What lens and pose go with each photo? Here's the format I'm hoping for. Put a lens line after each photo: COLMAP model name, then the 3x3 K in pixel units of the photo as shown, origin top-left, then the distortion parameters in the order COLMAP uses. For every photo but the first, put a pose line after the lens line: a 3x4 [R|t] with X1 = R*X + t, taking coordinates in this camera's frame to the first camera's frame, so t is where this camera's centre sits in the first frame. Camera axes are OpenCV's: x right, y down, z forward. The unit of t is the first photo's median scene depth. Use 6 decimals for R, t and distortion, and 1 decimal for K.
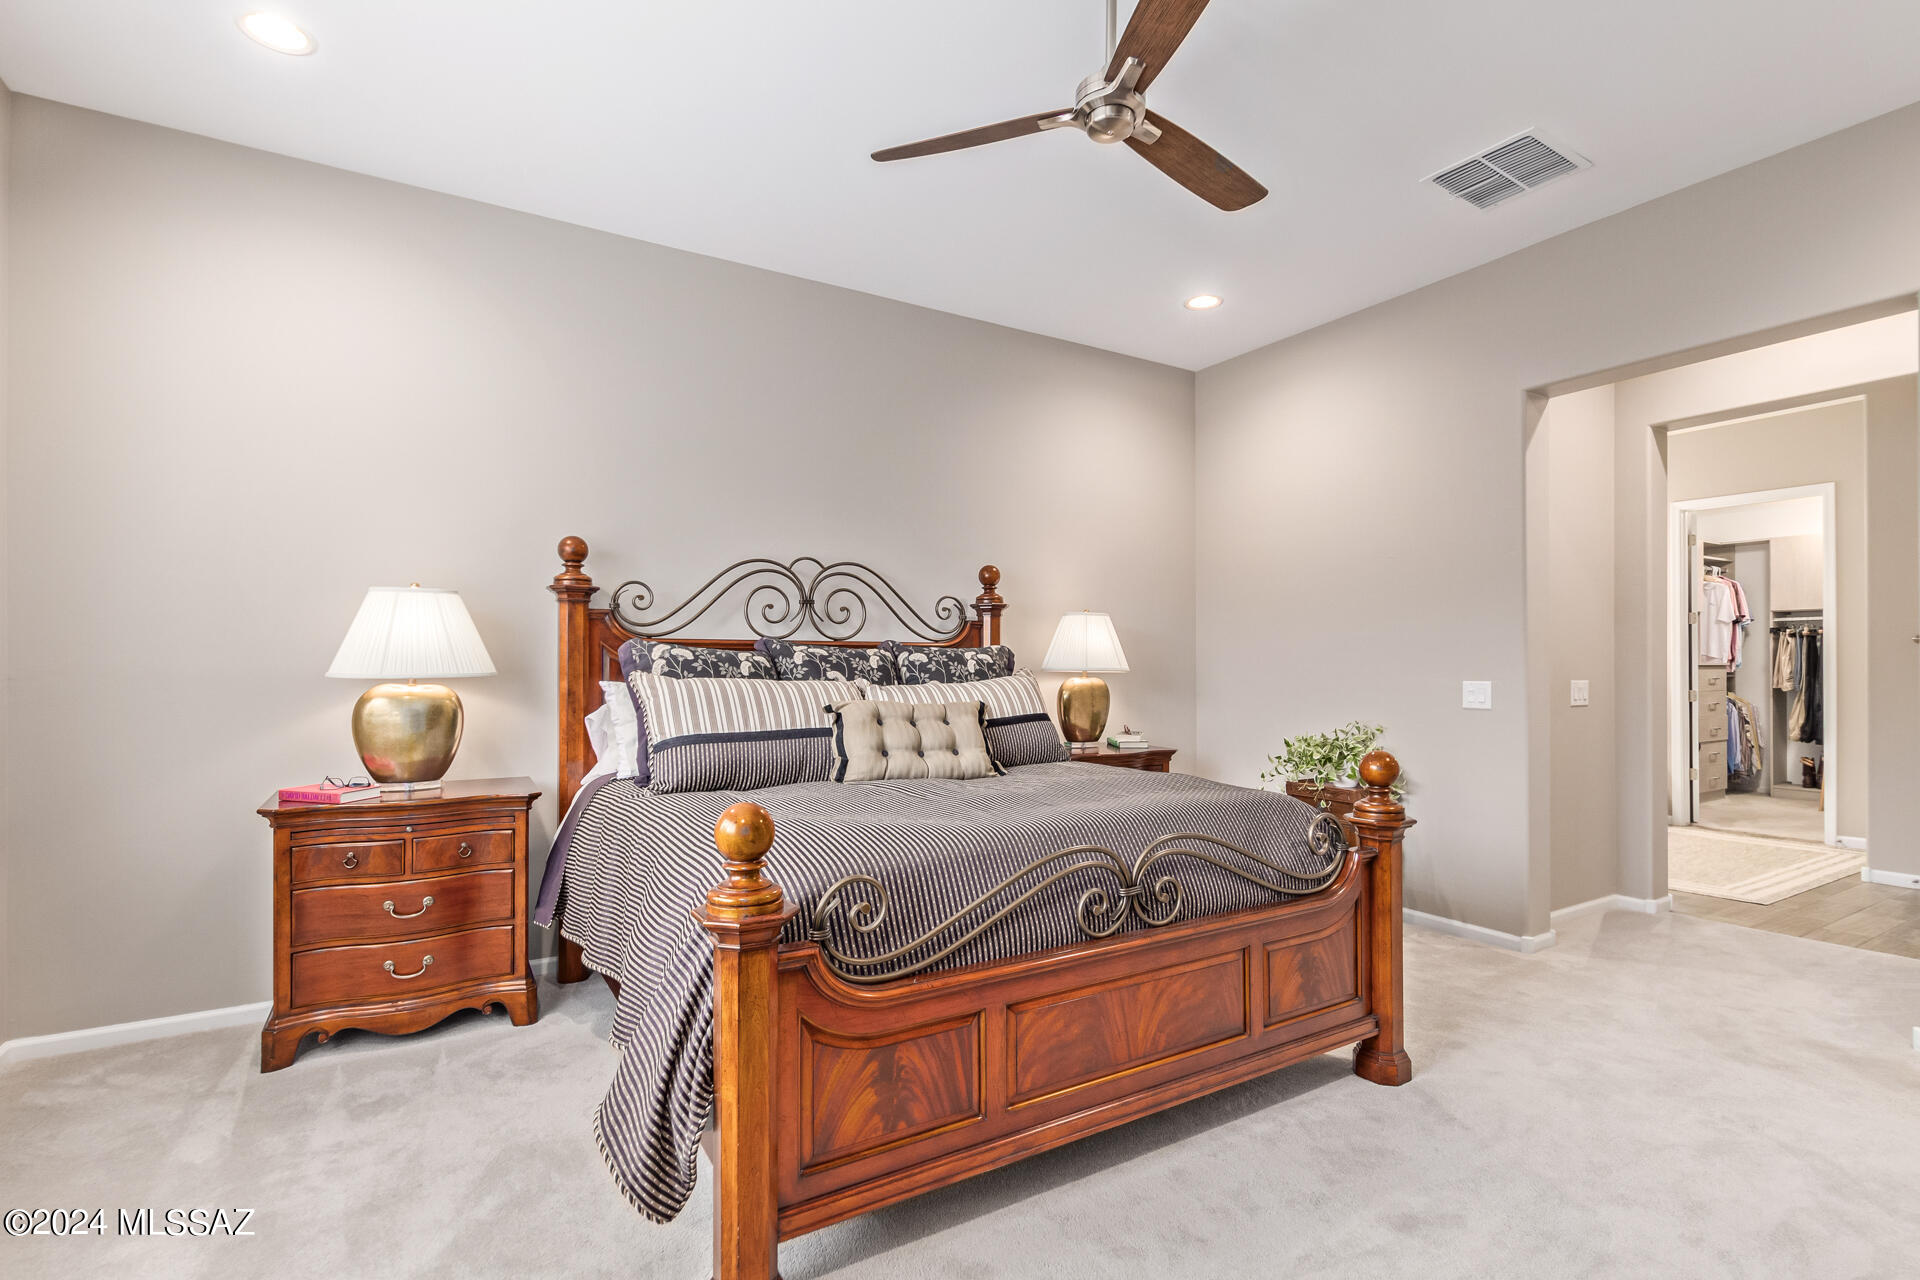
lens RADIAL K [[865.2, 0, 955.0], [0, 865.2, 676.4], [0, 0, 1]] dist [0.000275, -0.000276]
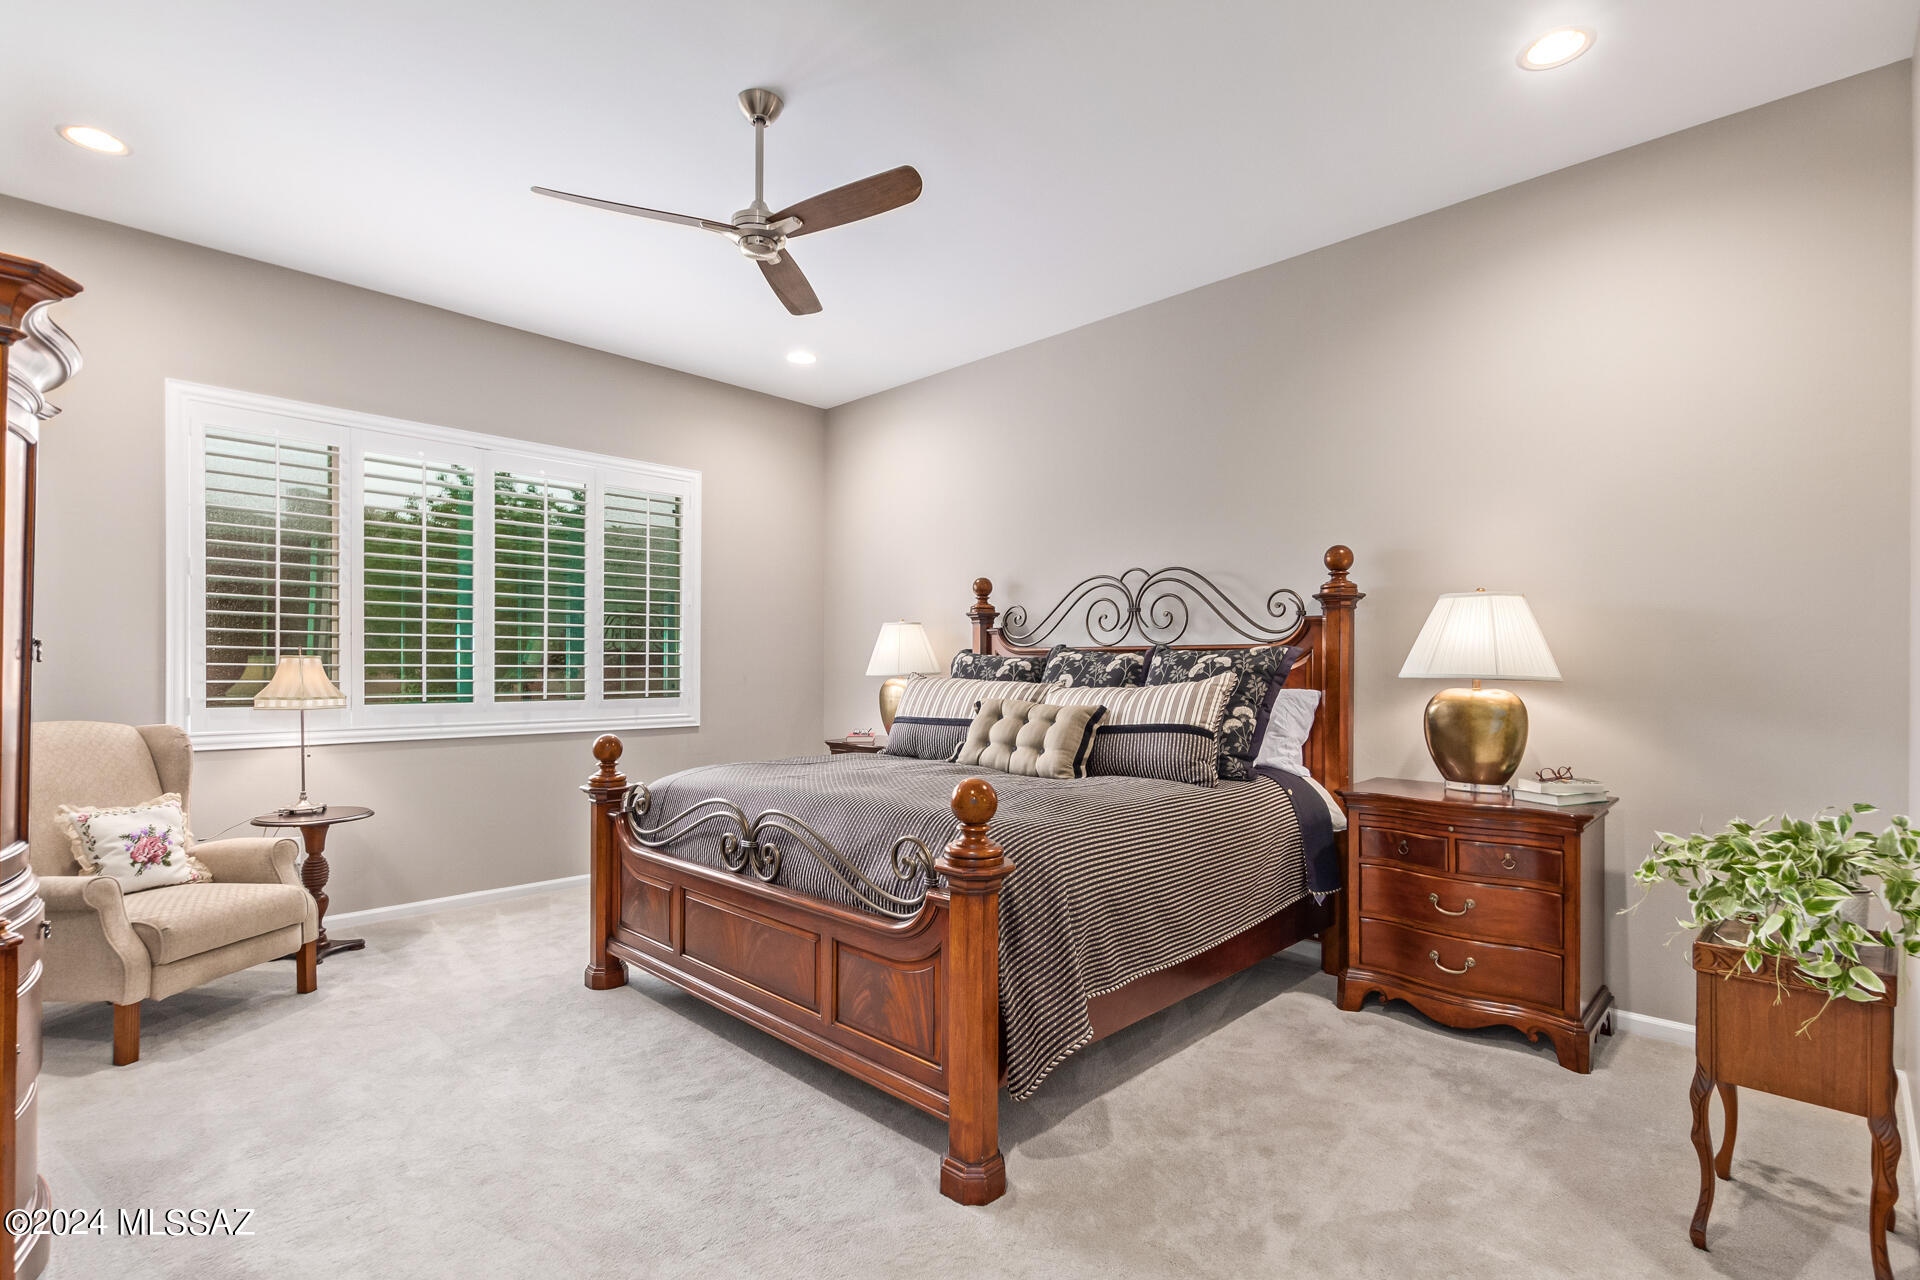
lens RADIAL K [[894.6, 0, 958.6], [0, 894.6, 662.9], [0, 0, 1]] dist [0.001768, -0.002938]
pose [[0.272244, -0.003768, -0.962221, 0.830121], [-0.015436, 0.999847, -0.008283, -0.008147], [0.962104, 0.017108, 0.272144, 0.492930]]
